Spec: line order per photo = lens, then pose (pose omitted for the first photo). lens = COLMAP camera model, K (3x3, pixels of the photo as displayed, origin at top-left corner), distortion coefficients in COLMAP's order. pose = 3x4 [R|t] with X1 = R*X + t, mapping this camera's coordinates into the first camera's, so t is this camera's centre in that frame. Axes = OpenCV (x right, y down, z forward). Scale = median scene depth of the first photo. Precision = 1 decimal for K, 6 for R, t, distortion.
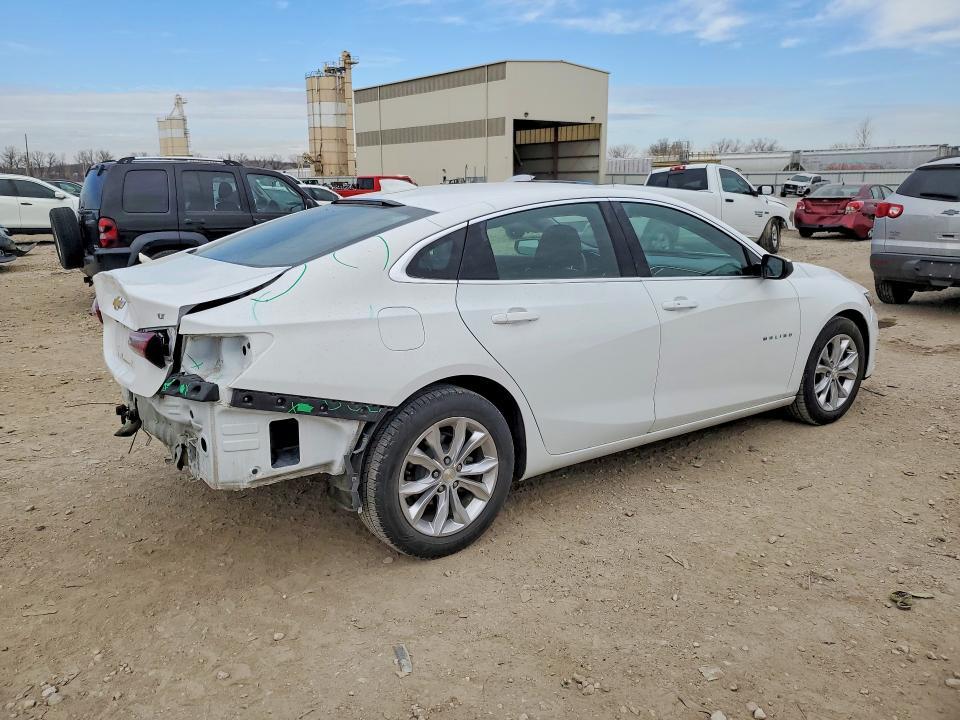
lens RADIAL K [[643.2, 0, 475.8], [0, 643.2, 361.7], [0, 0, 1]] dist [0.020829, -0.000189]
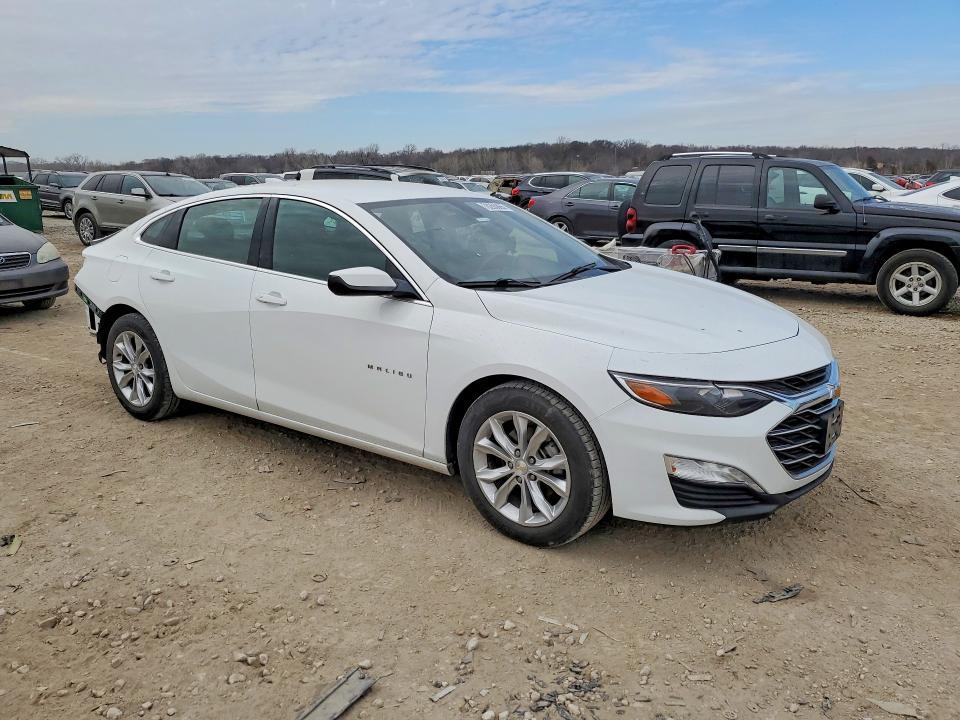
lens RADIAL K [[643.2, 0, 475.8], [0, 643.2, 361.7], [0, 0, 1]] dist [0.020829, -0.000189]
pose [[0.436751, 0.246010, -0.865291, 1.169466], [-0.236170, 0.959497, 0.153588, -0.193132], [0.868028, 0.137276, 0.477161, 0.675748]]
